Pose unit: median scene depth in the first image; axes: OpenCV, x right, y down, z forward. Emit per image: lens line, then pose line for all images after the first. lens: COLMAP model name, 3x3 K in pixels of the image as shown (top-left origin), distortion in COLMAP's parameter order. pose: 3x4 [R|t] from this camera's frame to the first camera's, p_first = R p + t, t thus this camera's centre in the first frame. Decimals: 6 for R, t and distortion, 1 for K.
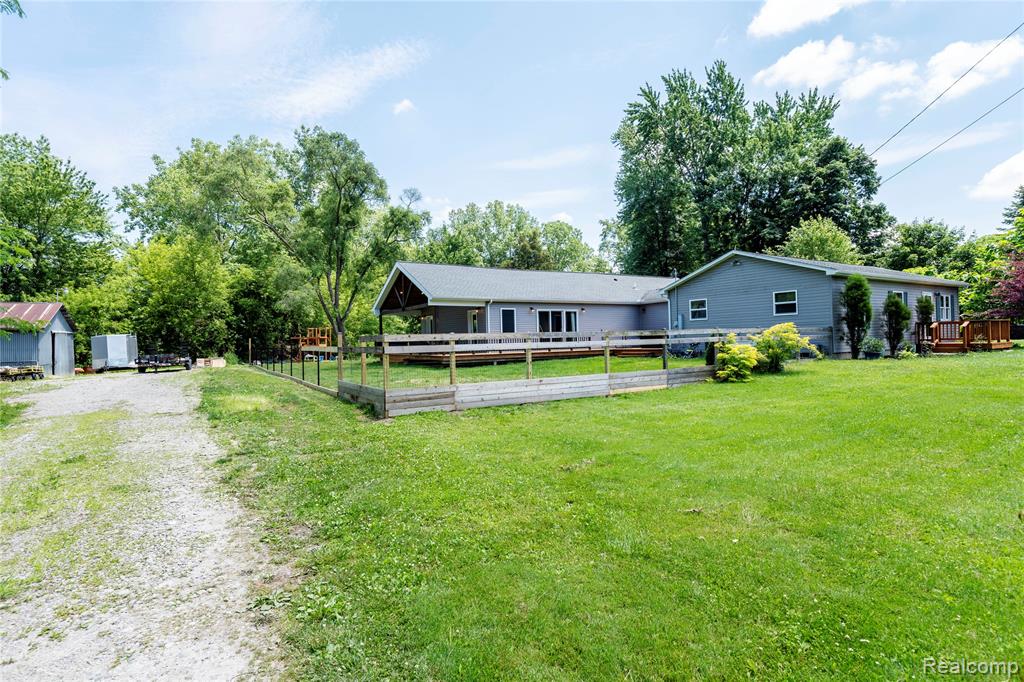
lens RADIAL K [[517.2, 0, 514.1], [0, 517.2, 337.2], [0, 0, 1]] dist [0.024032, -0.001595]
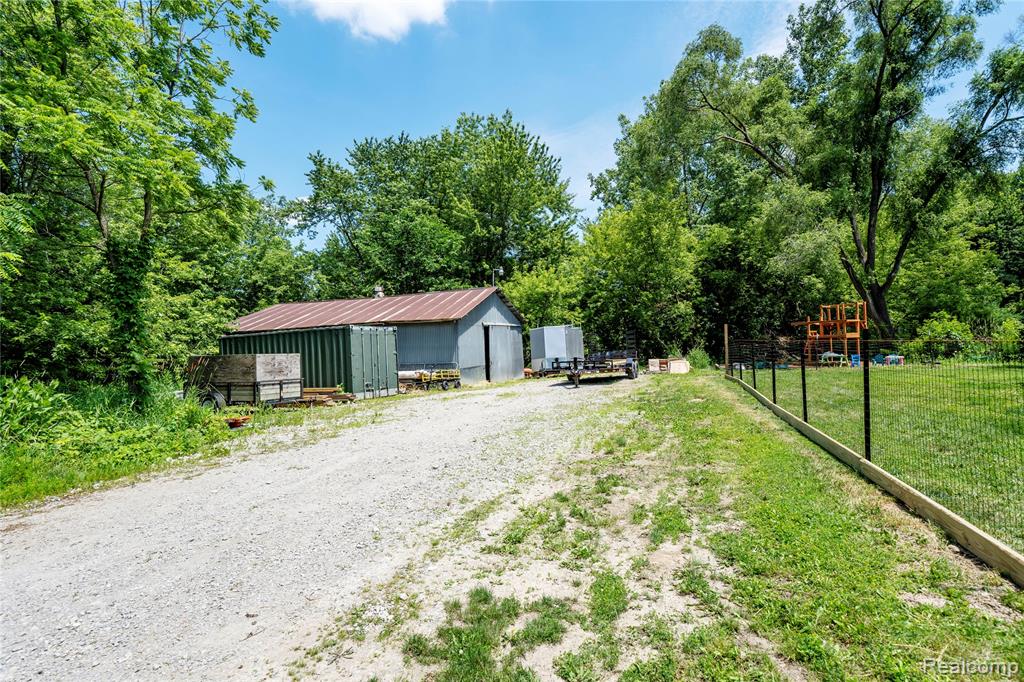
lens RADIAL K [[551.3, 0, 516.0], [0, 551.3, 341.8], [0, 0, 1]] dist [0.038491, -0.001756]
pose [[0.671474, -0.012991, -0.740914, -0.169748], [0.030817, 0.999471, 0.010404, 0.005872], [0.740387, -0.029818, 0.671519, 0.338020]]
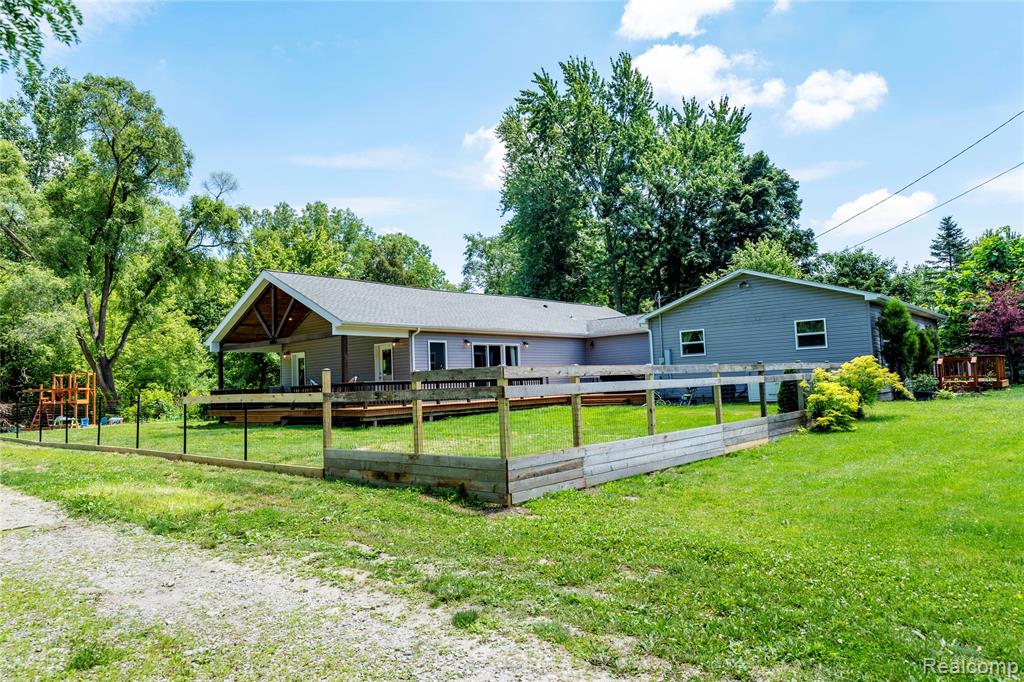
lens RADIAL K [[665.6, 0, 515.5], [0, 665.6, 342.5], [0, 0, 1]] dist [0.038334, 0.005290]
pose [[0.959324, 0.004752, 0.282267, -0.094662], [0.013625, 0.997914, -0.063109, 0.003286], [-0.281978, 0.064388, 0.957258, 0.052353]]
